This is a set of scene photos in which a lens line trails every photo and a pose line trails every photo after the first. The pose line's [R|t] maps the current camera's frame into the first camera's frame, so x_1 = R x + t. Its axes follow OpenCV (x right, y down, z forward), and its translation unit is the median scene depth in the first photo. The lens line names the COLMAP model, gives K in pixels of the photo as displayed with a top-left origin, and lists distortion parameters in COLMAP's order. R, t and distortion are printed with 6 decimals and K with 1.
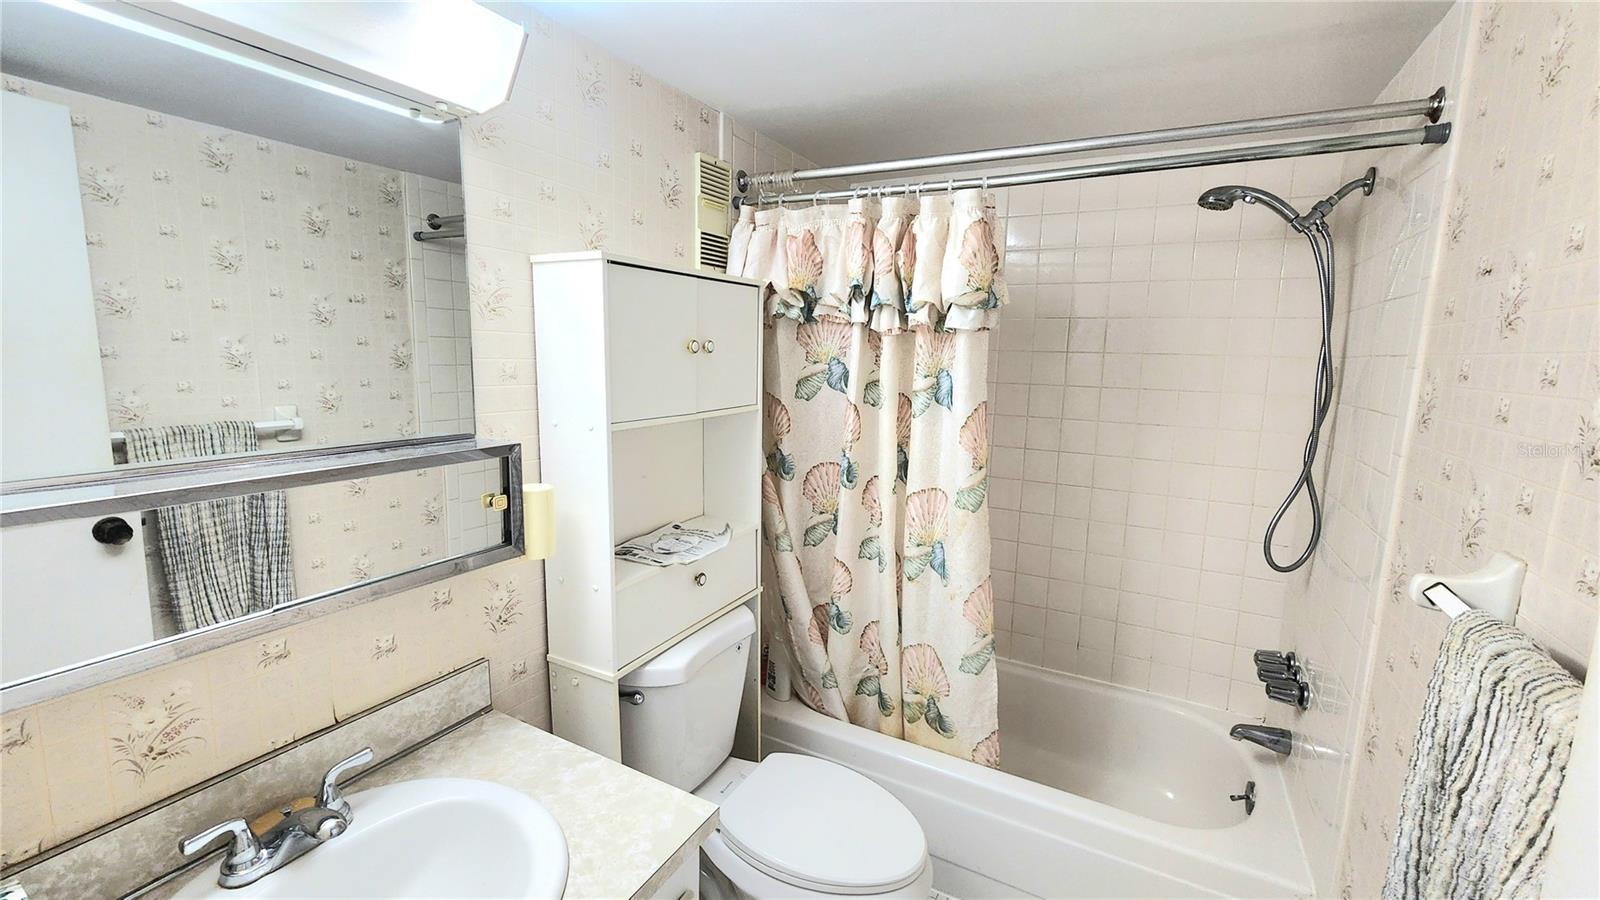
lens RADIAL K [[653.5, 0, 800.1], [0, 653.5, 444.1], [0, 0, 1]] dist [0.000469, -0.000396]
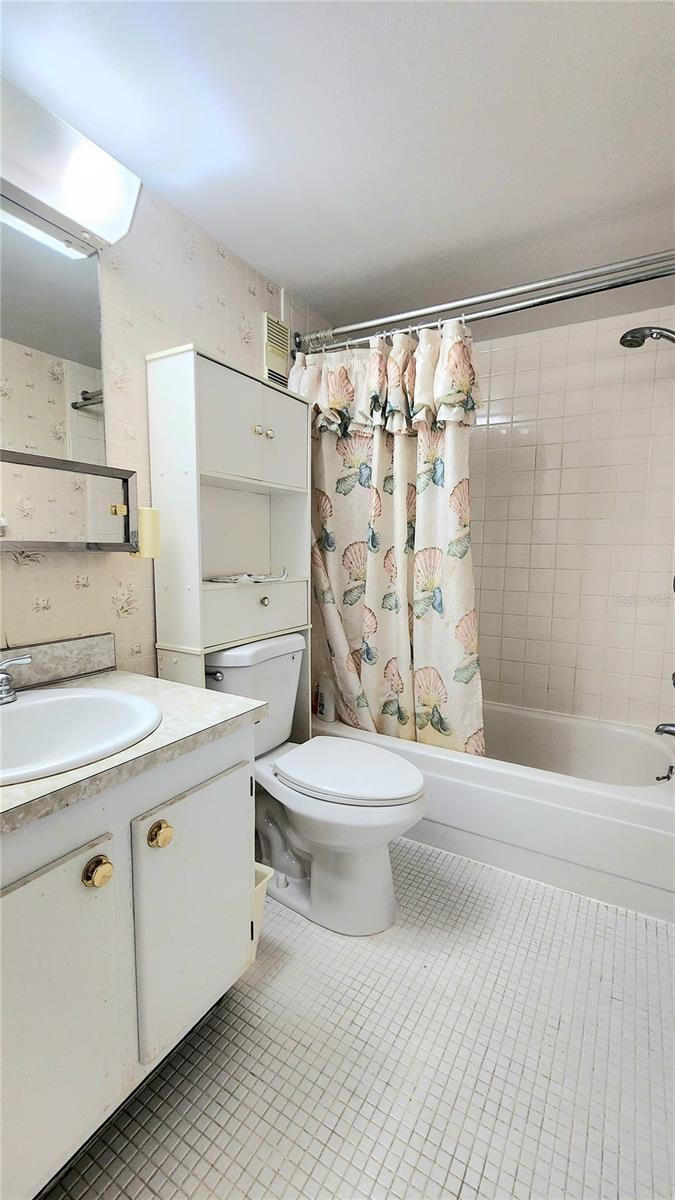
lens RADIAL K [[492.8, 0, 347.3], [0, 492.8, 611.3], [0, 0, 1]] dist [-0.006845, 0.006552]
pose [[0.999657, -0.004026, -0.025861, 0.045284], [0.003084, 0.999333, -0.036379, 0.231237], [0.025991, 0.036287, 0.999003, -0.047408]]
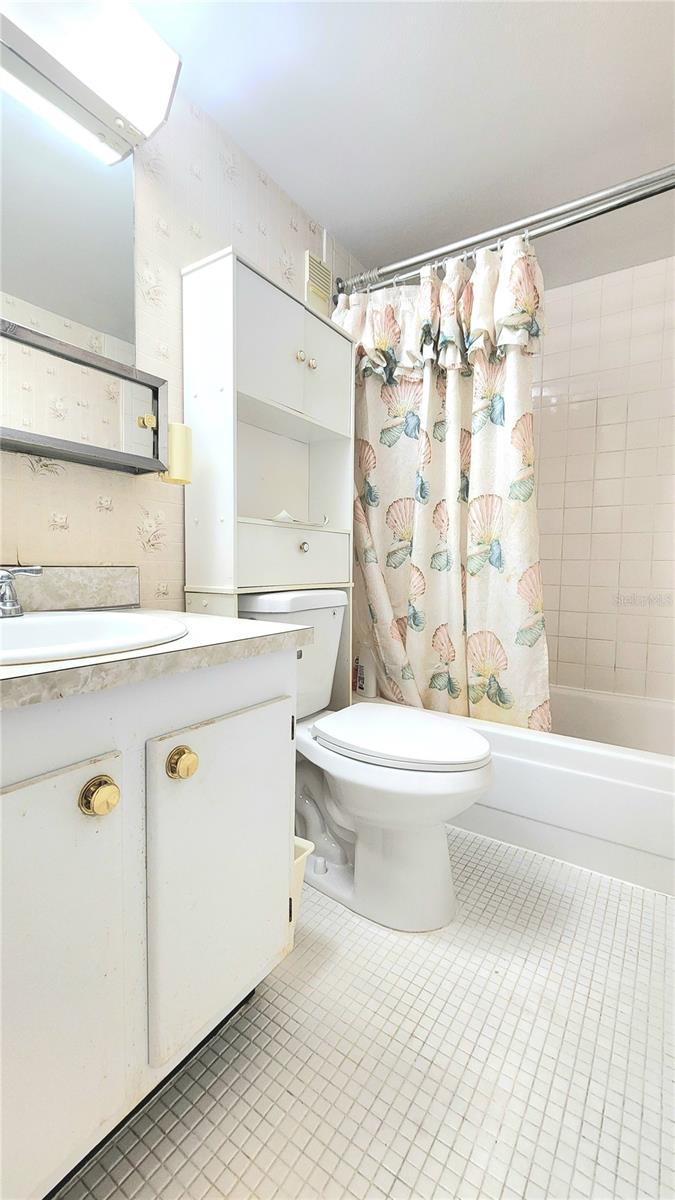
lens RADIAL K [[483.9, 0, 342.8], [0, 483.9, 605.2], [0, 0, 1]] dist [-0.001006, 0.000414]
pose [[0.996145, -0.000863, -0.087722, 0.003616], [-0.007010, 0.995970, -0.089410, 0.348657], [0.087445, 0.089680, 0.992124, 0.072480]]
